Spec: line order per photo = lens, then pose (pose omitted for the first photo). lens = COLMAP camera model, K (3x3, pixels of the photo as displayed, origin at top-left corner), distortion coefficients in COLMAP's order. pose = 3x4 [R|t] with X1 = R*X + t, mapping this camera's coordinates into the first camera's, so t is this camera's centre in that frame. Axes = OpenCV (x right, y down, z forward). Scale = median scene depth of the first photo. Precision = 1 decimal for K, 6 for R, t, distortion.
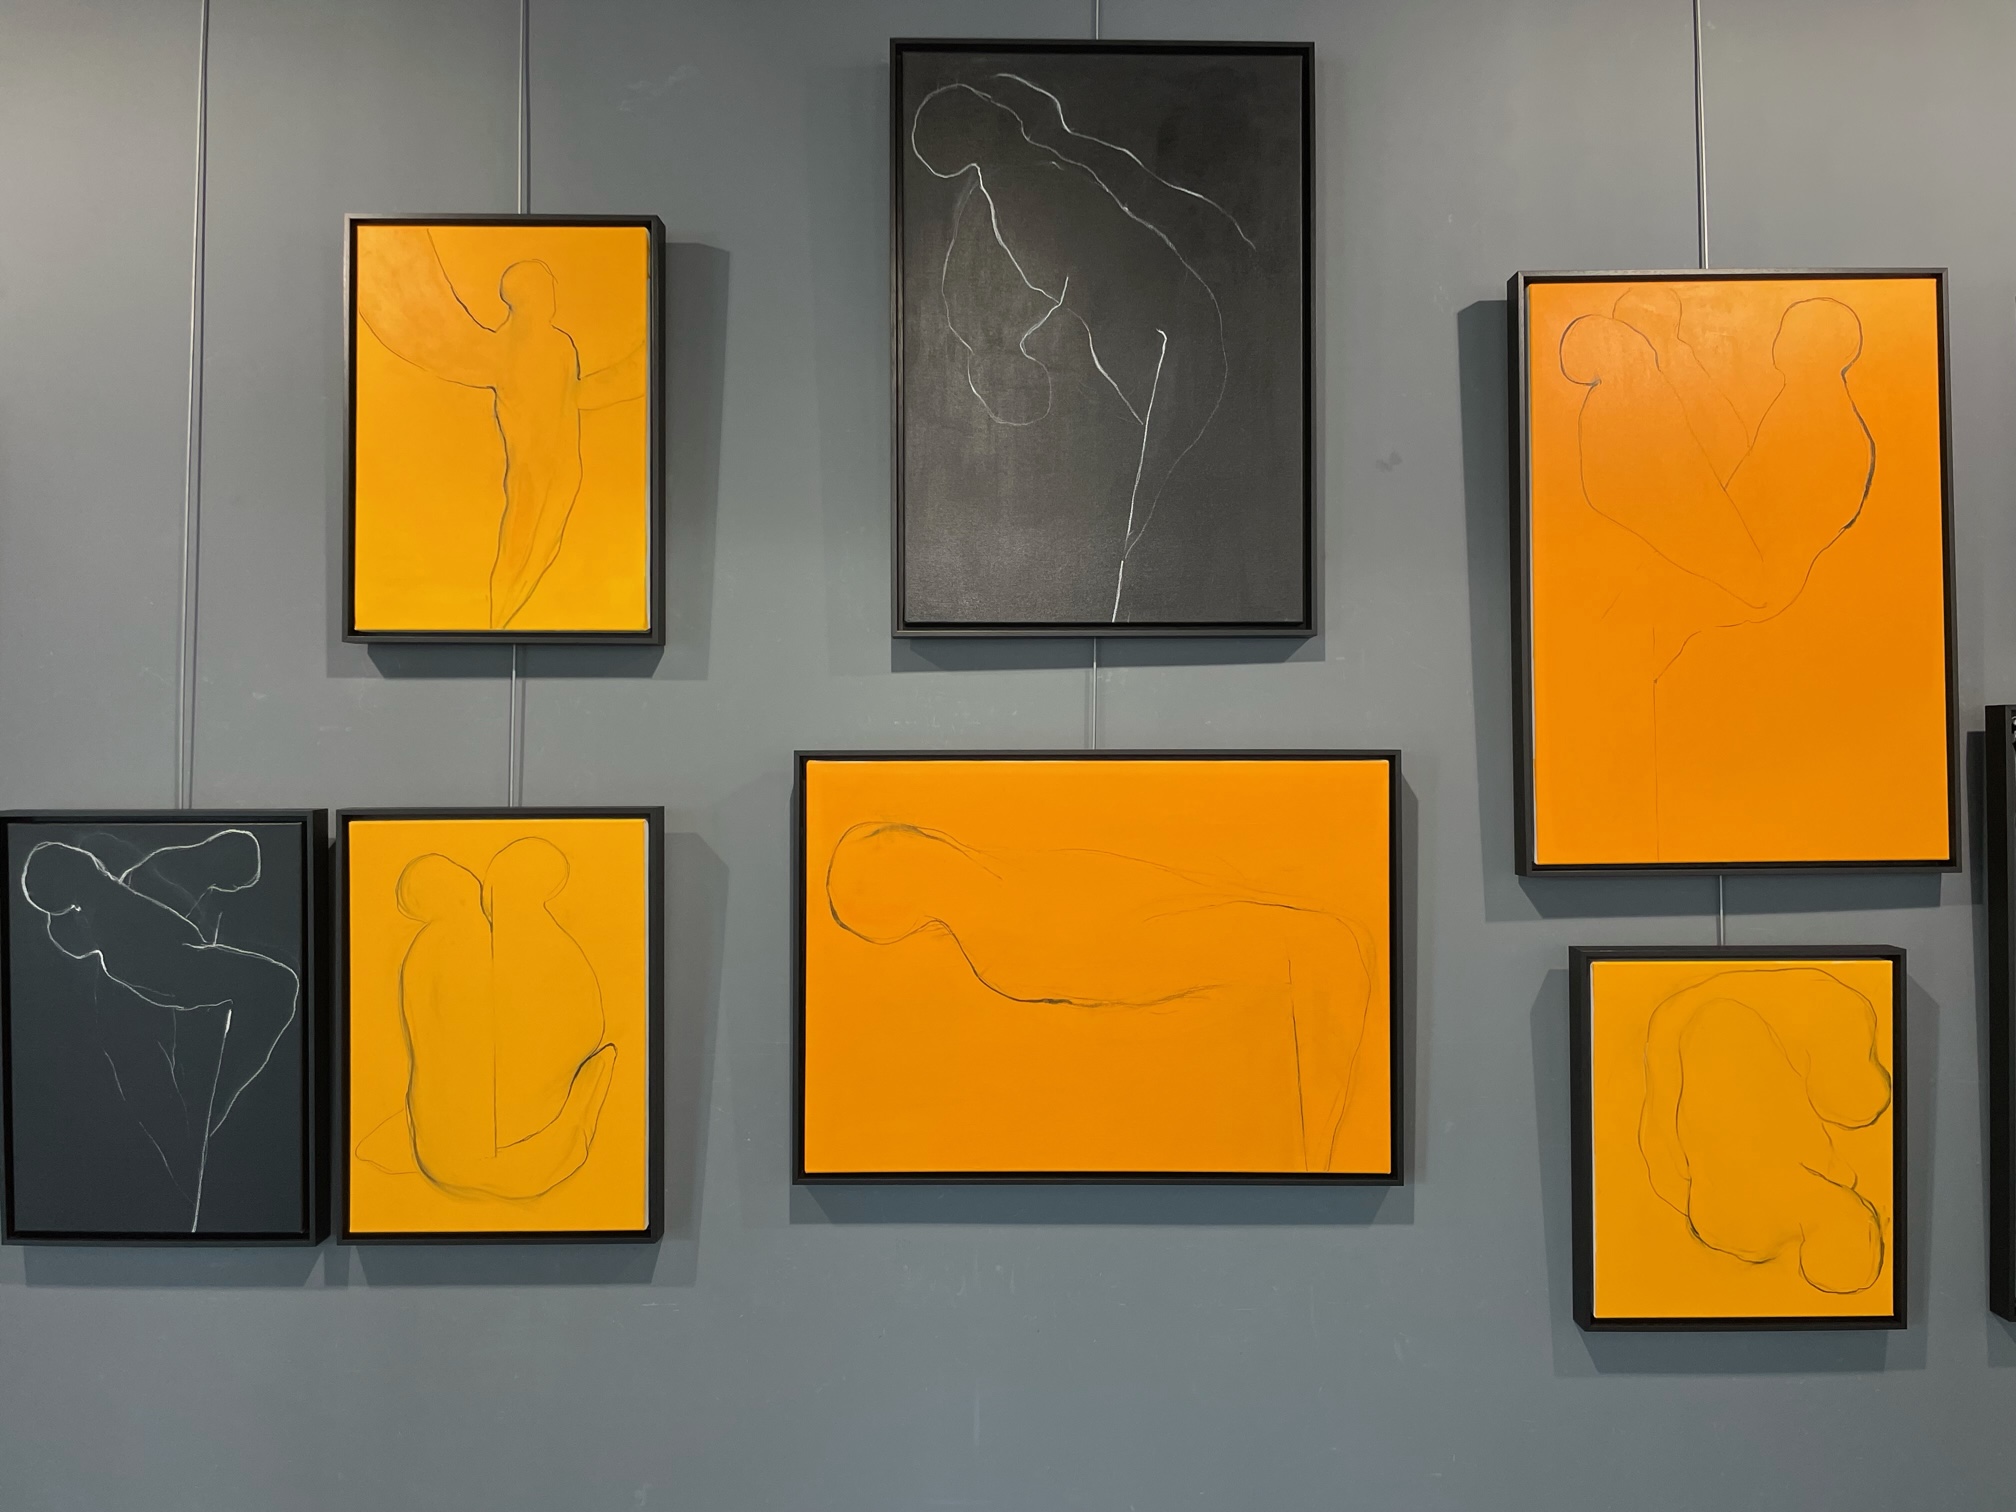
lens RADIAL K [[1517.2, 0, 1009.9], [0, 1517.2, 741.9], [0, 0, 1]] dist [0.080089, -0.111429]
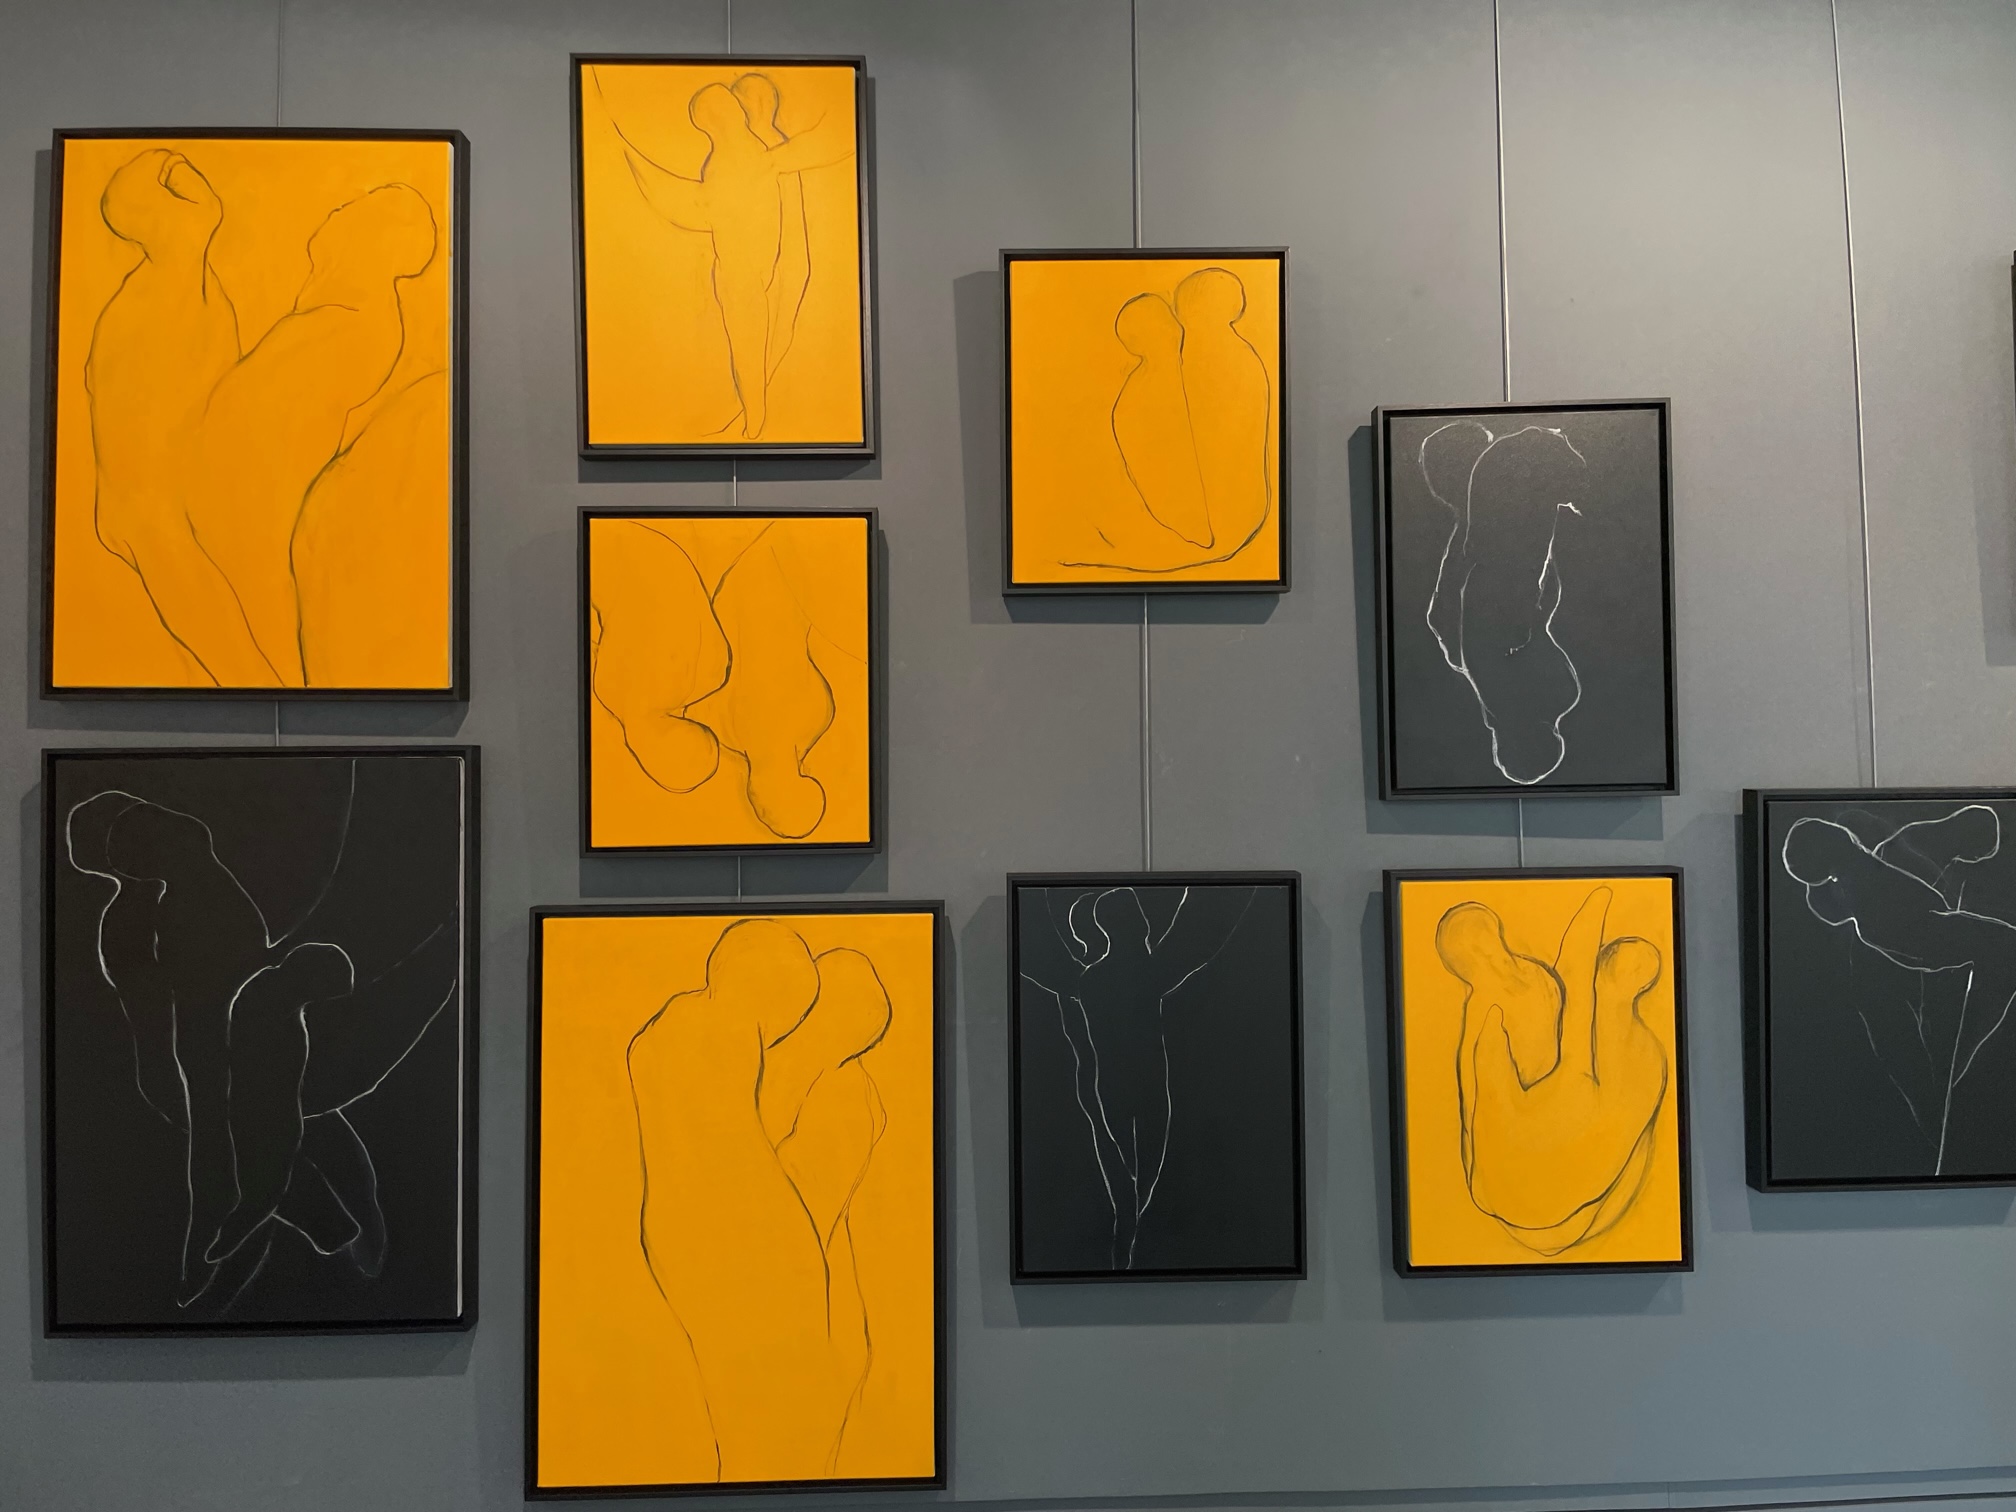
lens RADIAL K [[1517.2, 0, 1028.9], [0, 1517.2, 727.3], [0, 0, 1]] dist [0.080089, -0.111429]
pose [[0.998897, -0.007016, 0.046426, -1.214849], [0.007280, 0.999958, -0.005512, 0.002862], [-0.046386, 0.005844, 0.998907, -0.058247]]
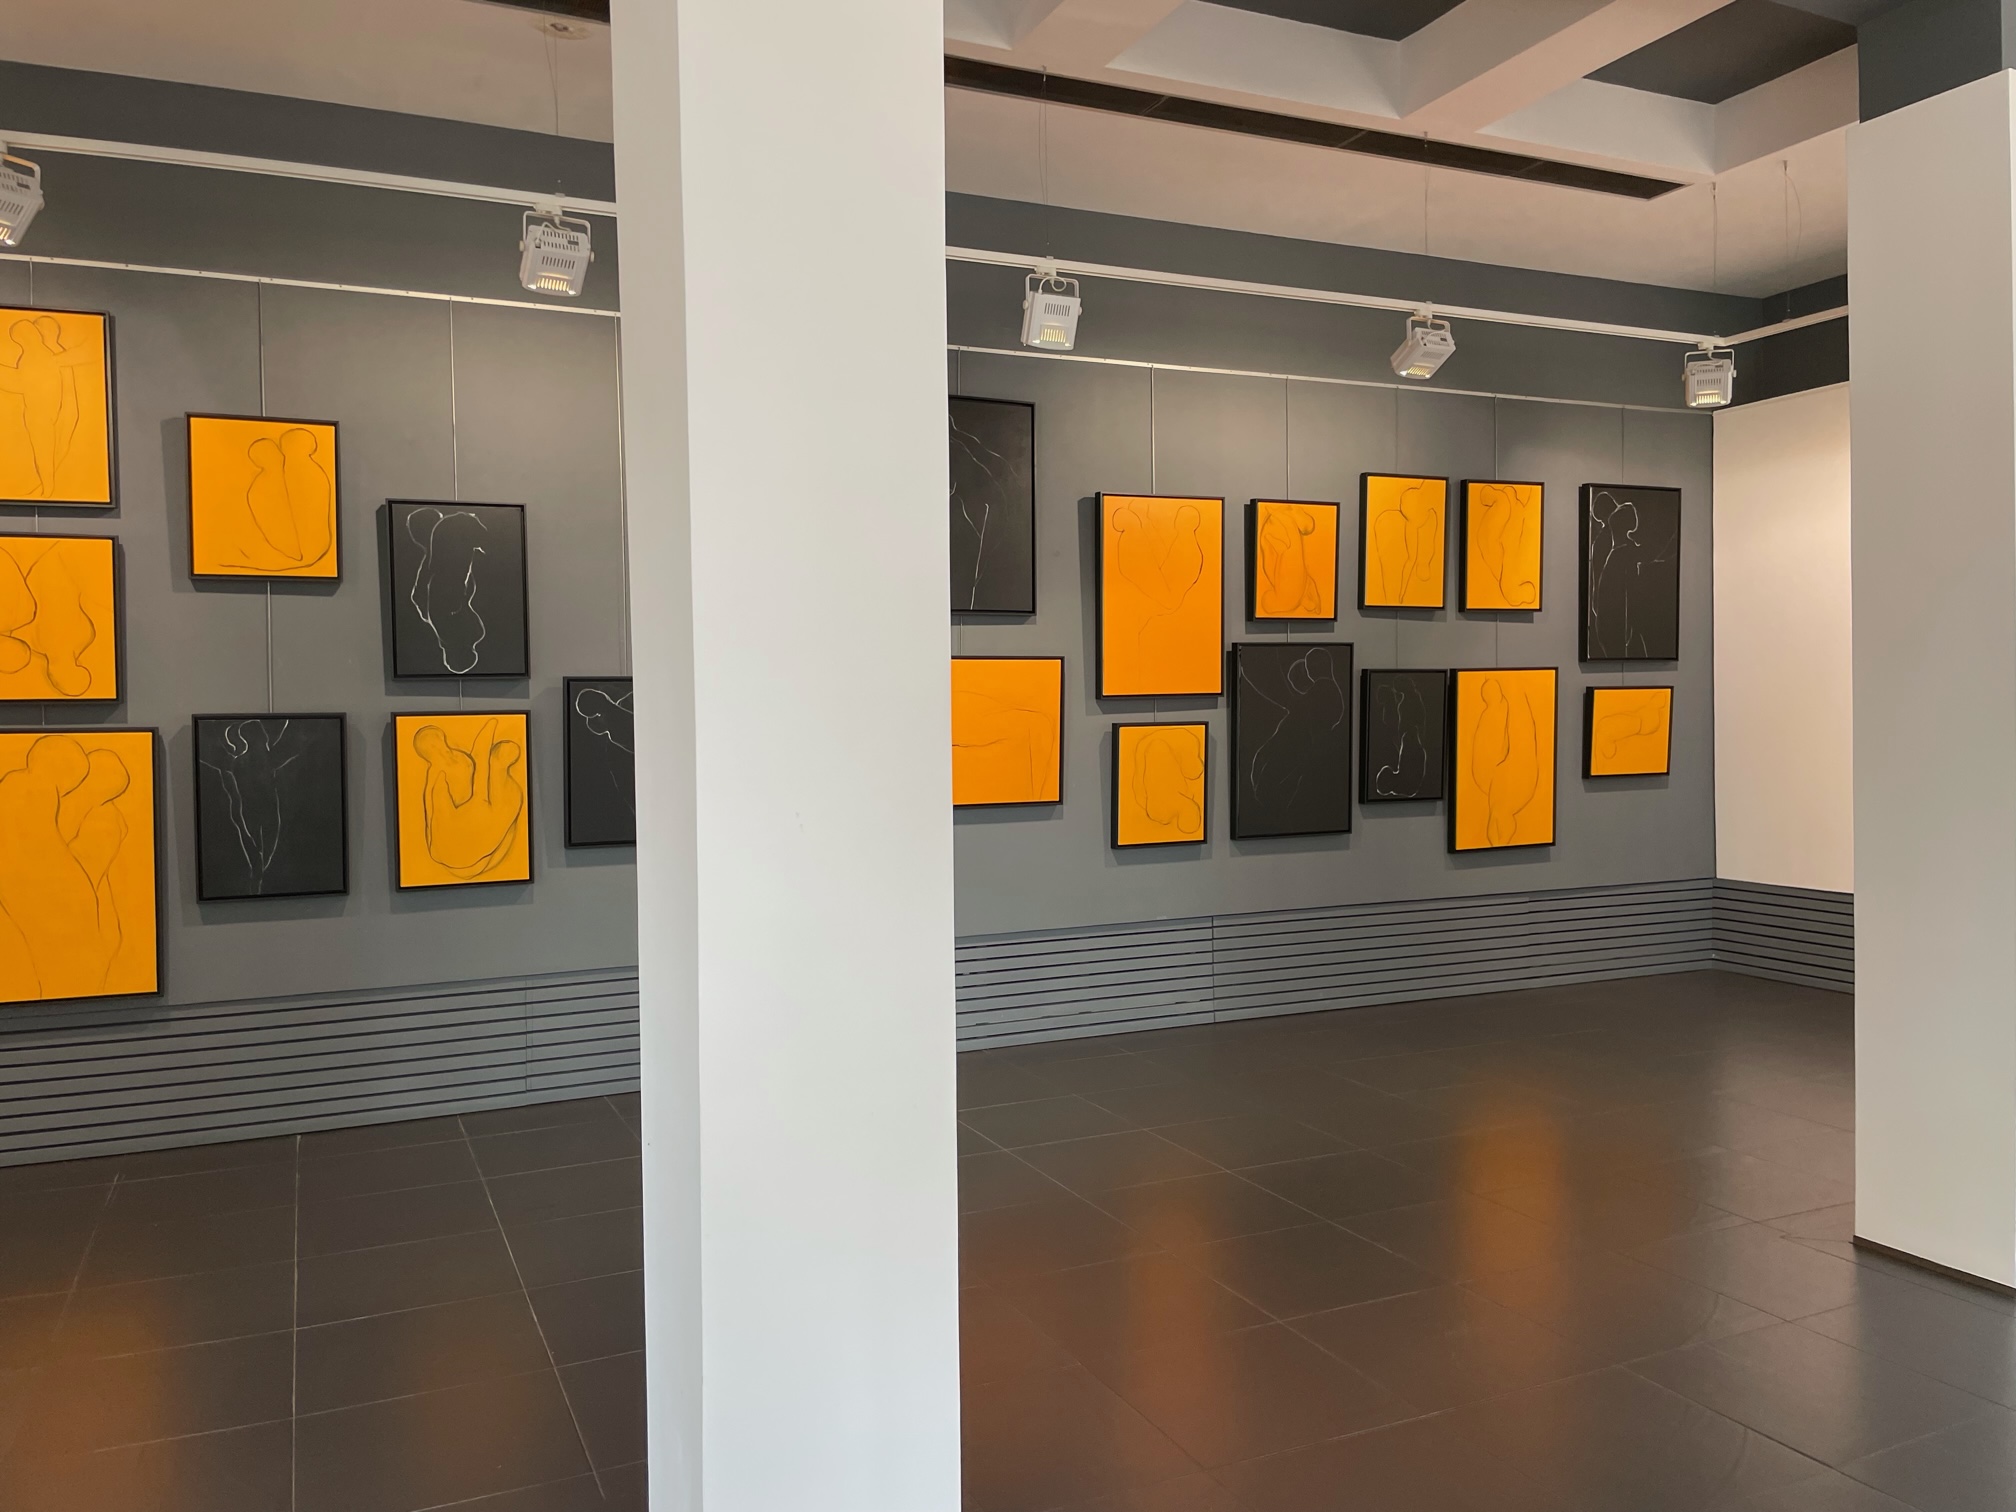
lens RADIAL K [[1517.2, 0, 1022.8], [0, 1517.2, 735.6], [0, 0, 1]] dist [0.080089, -0.111429]
pose [[0.902560, -0.016979, 0.430228, -1.052365], [-0.010828, 0.998011, 0.062102, -0.021860], [-0.430427, -0.060710, 0.900581, -1.565177]]
